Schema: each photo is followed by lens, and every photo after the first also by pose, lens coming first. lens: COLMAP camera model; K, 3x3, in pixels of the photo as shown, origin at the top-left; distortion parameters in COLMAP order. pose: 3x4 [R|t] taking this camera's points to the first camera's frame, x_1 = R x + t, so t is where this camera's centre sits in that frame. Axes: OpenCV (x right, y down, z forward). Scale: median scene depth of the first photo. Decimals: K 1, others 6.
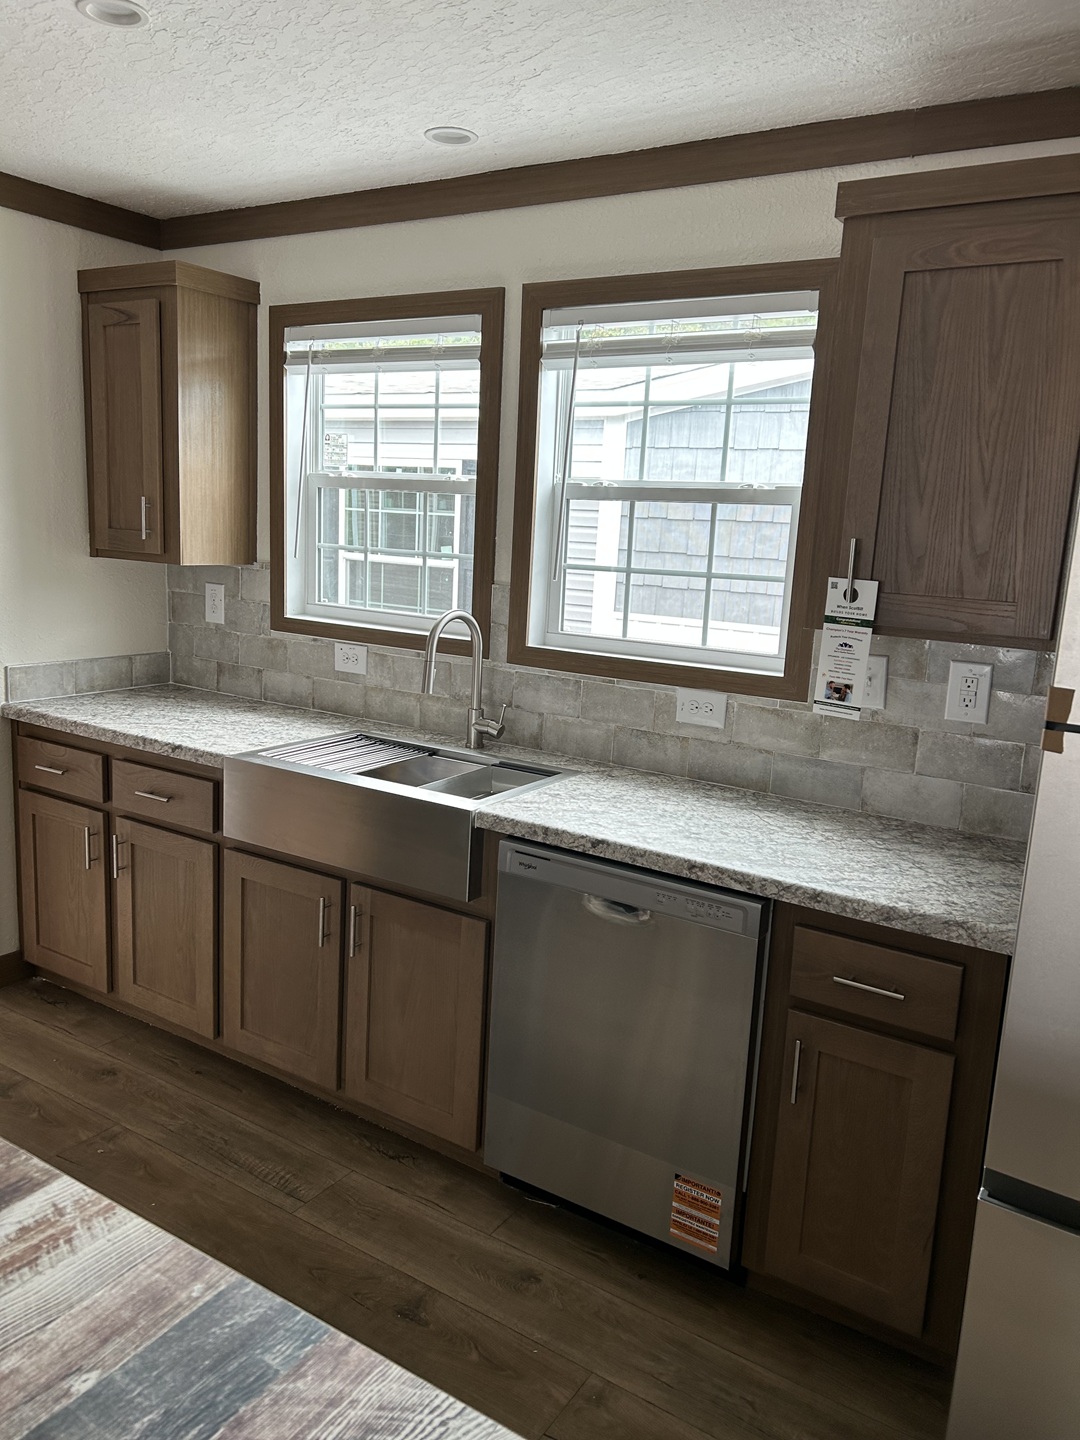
lens RADIAL K [[1087.1, 0, 537.0], [0, 1087.1, 721.6], [0, 0, 1]] dist [0.038571, -0.013419]
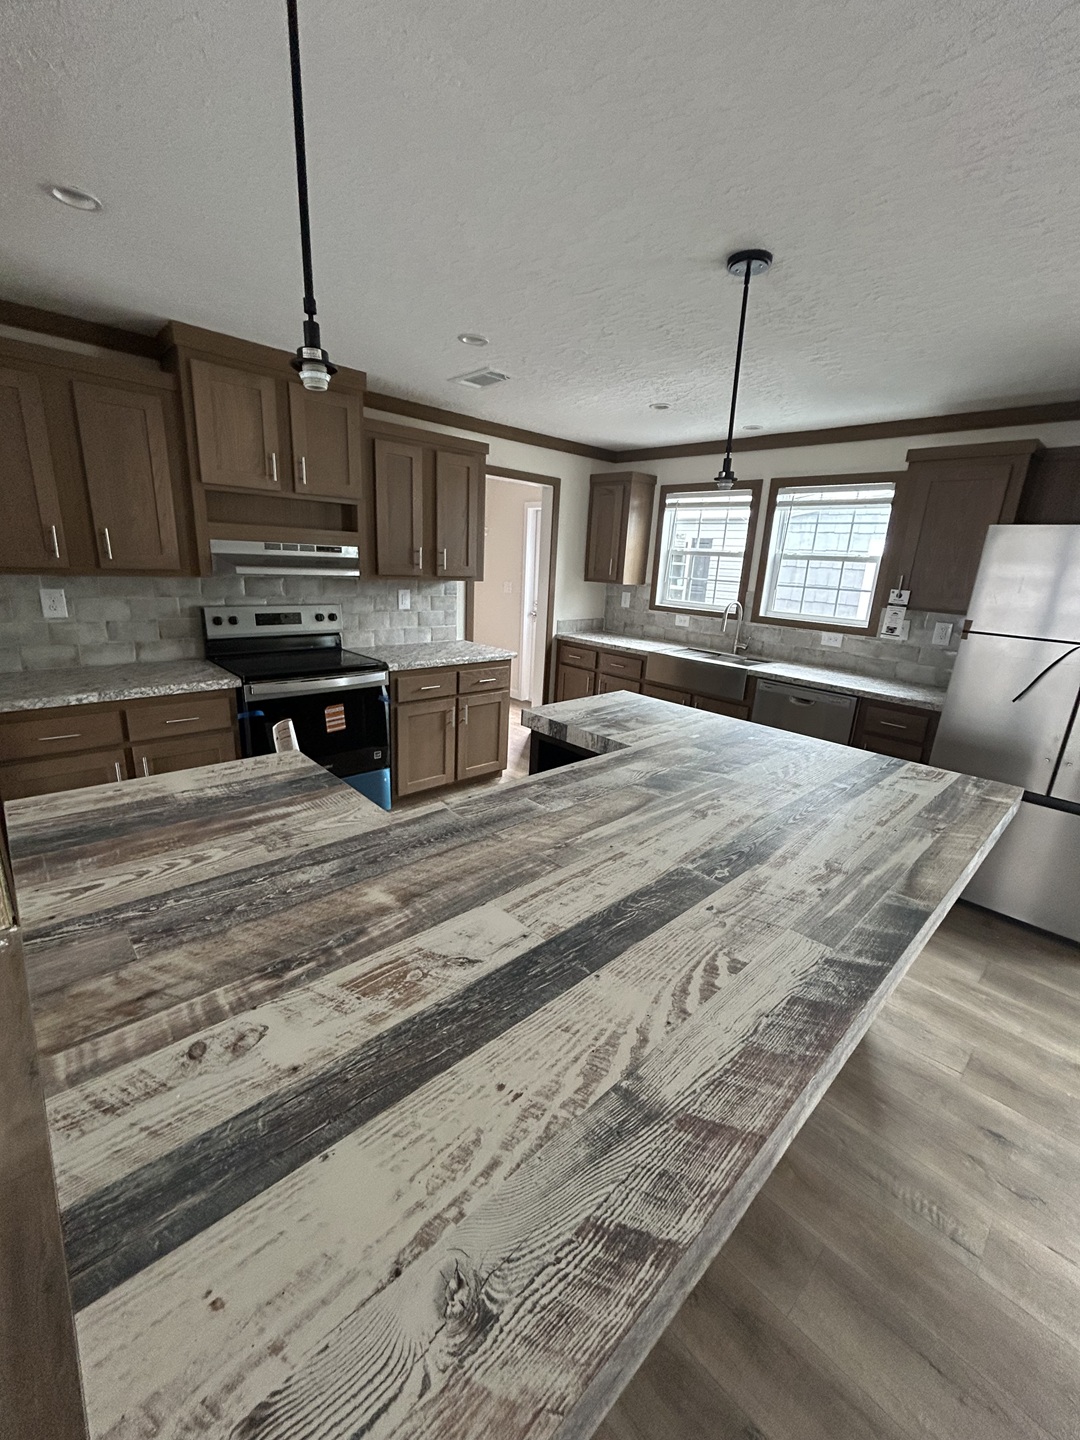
lens RADIAL K [[582.2, 0, 540.9], [0, 582.2, 721.8], [0, 0, 1]] dist [-0.002141, -0.000302]
pose [[0.969354, 0.067224, -0.236292, -0.173834], [-0.048691, 0.995324, 0.083417, 0.095796], [0.240795, -0.069355, 0.968095, -0.524737]]
